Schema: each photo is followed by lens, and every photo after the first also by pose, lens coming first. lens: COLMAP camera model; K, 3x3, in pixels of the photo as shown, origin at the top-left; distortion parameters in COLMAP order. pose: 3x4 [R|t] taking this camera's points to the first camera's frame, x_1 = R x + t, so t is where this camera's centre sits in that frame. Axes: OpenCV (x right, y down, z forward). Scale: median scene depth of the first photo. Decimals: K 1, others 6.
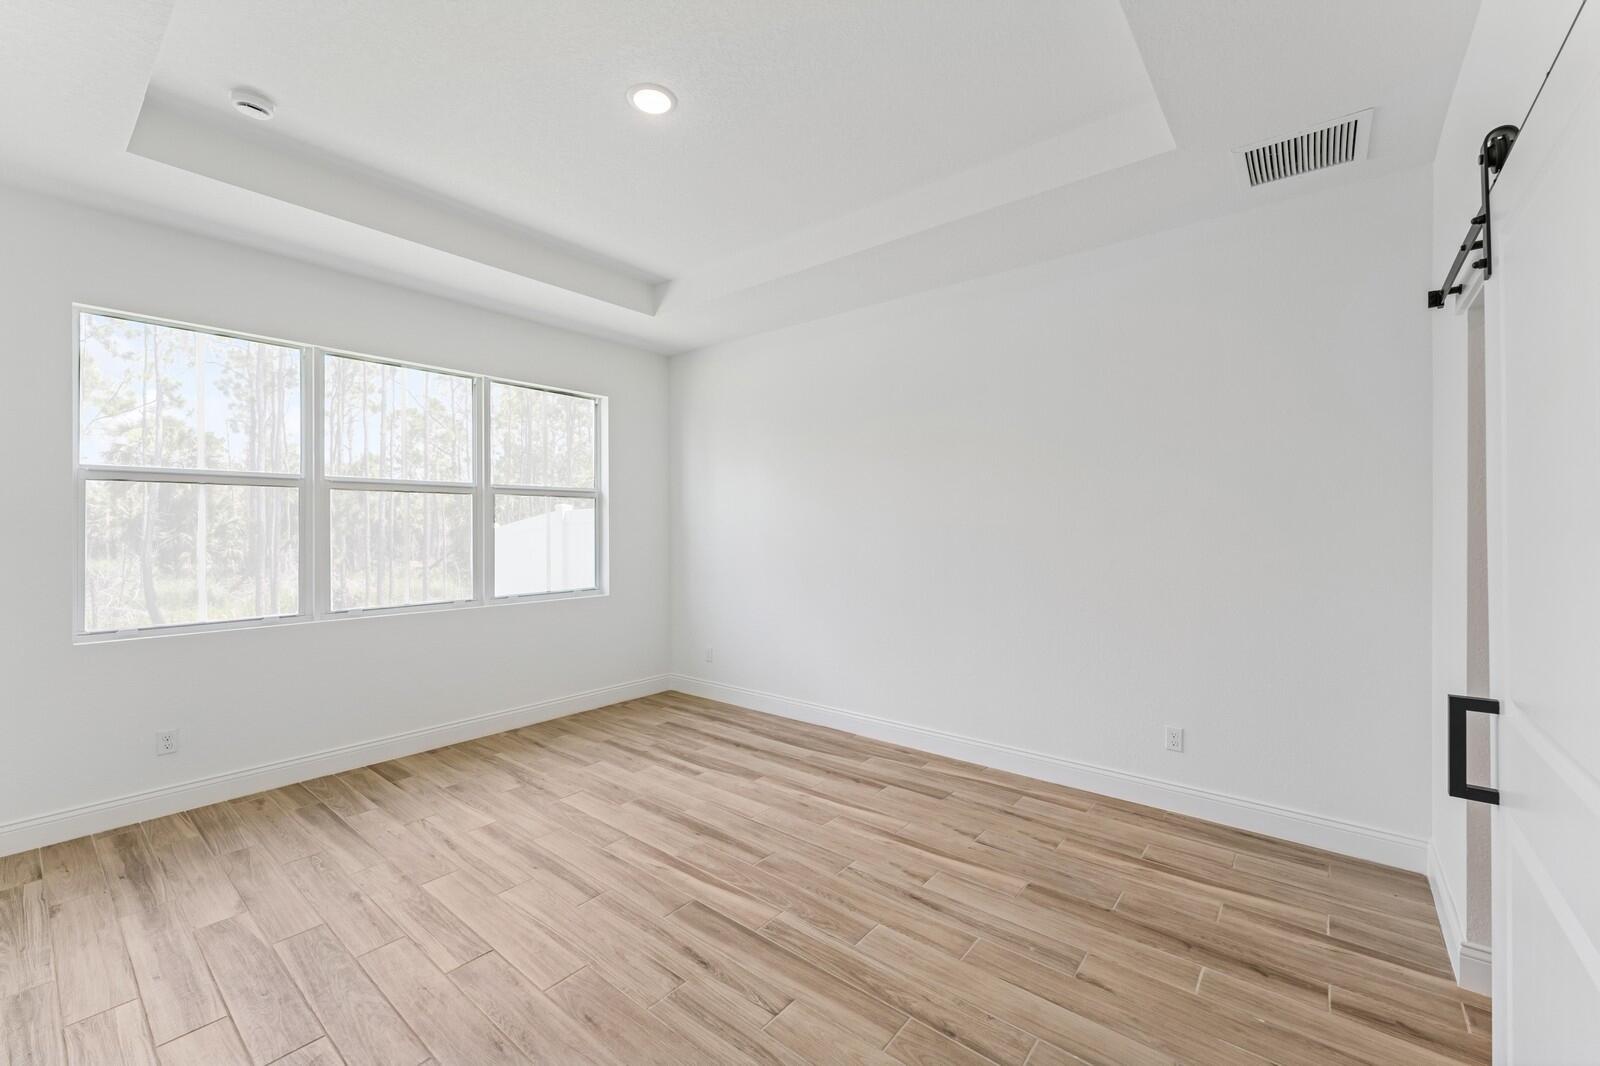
lens RADIAL K [[641.8, 0, 797.2], [0, 641.8, 533.1], [0, 0, 1]] dist [0.001371, -0.000508]
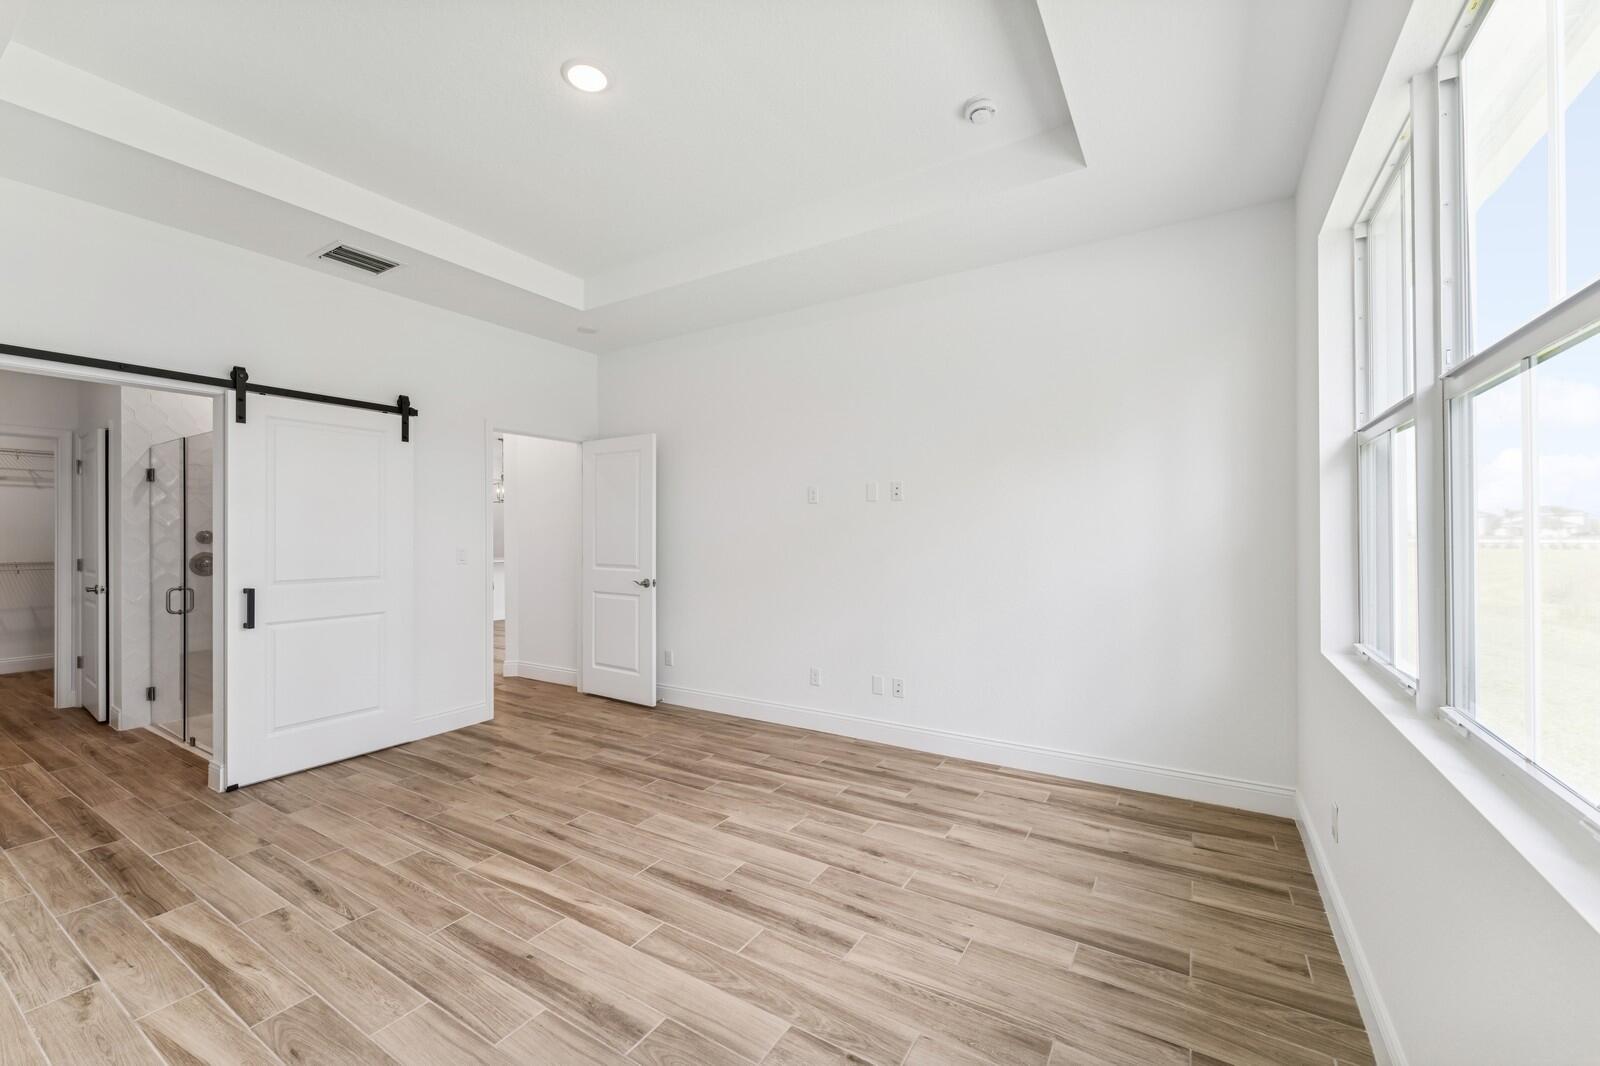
lens RADIAL K [[641.8, 0, 797.2], [0, 641.8, 533.1], [0, 0, 1]] dist [0.001371, -0.000508]
pose [[-0.992013, 0.004816, -0.126047, -0.414869], [0.004076, 0.999973, 0.006133, 0.016068], [0.126073, 0.005570, -0.992005, 2.013422]]
